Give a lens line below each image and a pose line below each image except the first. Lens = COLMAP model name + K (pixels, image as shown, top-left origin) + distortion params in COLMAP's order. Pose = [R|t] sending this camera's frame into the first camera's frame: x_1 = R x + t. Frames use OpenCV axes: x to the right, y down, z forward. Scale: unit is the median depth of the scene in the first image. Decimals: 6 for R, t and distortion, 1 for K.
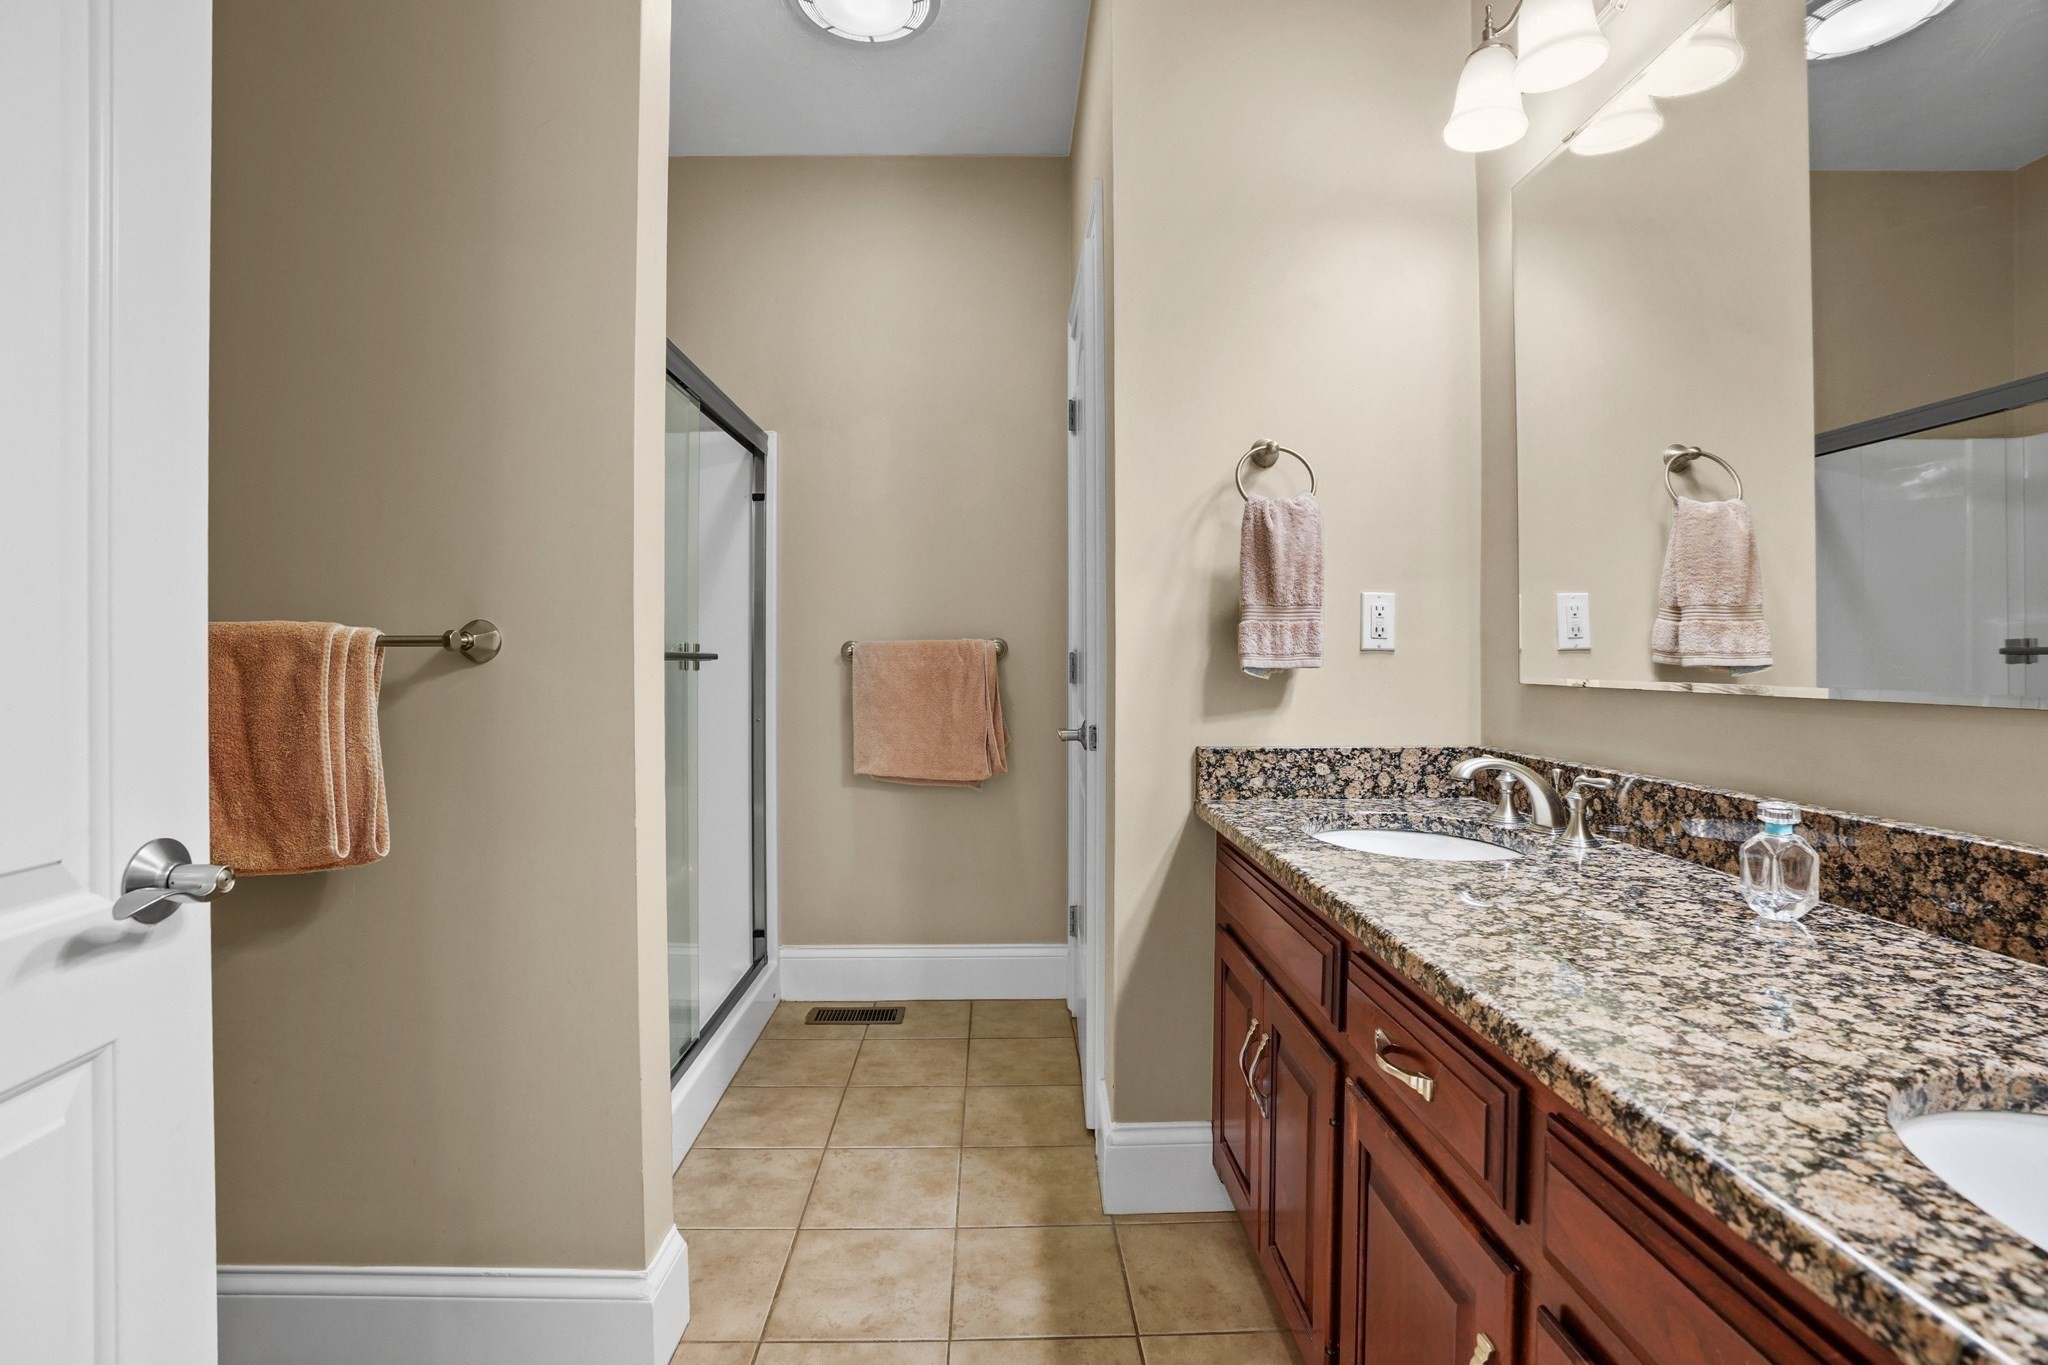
lens RADIAL K [[950.4, 0, 936.4], [0, 950.4, 639.7], [0, 0, 1]] dist [-0.050513, 0.015402]
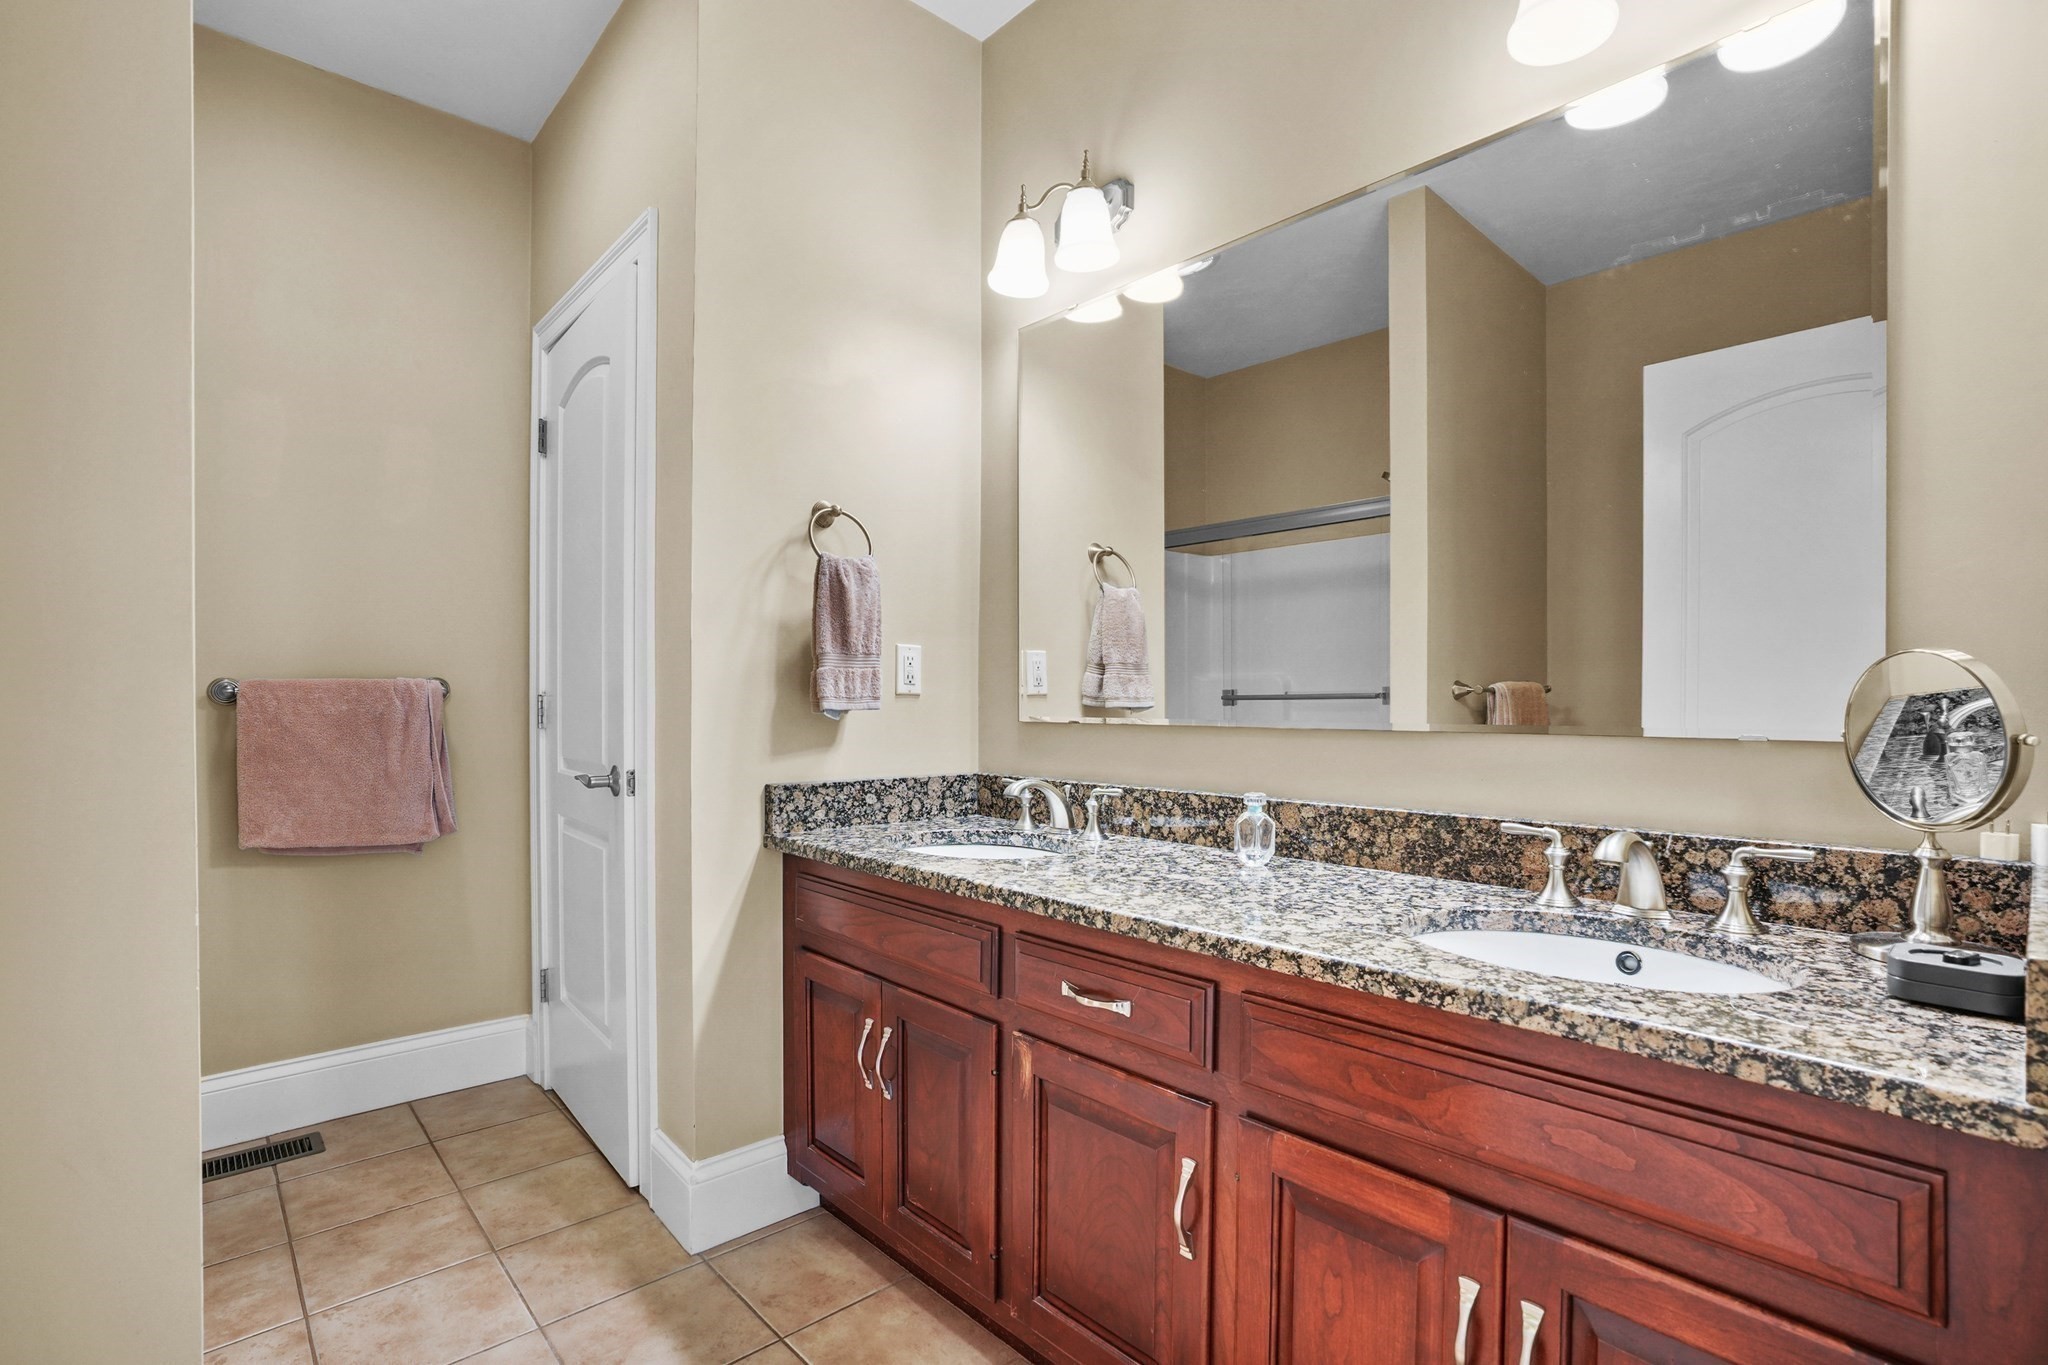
lens RADIAL K [[950.4, 0, 1038.3], [0, 950.4, 686.2], [0, 0, 1]] dist [-0.050513, 0.015402]
pose [[0.750795, 0.011687, 0.660431, -0.206303], [-0.014296, 0.999897, -0.001442, 0.000310], [-0.660380, -0.008359, 0.750885, 0.008976]]
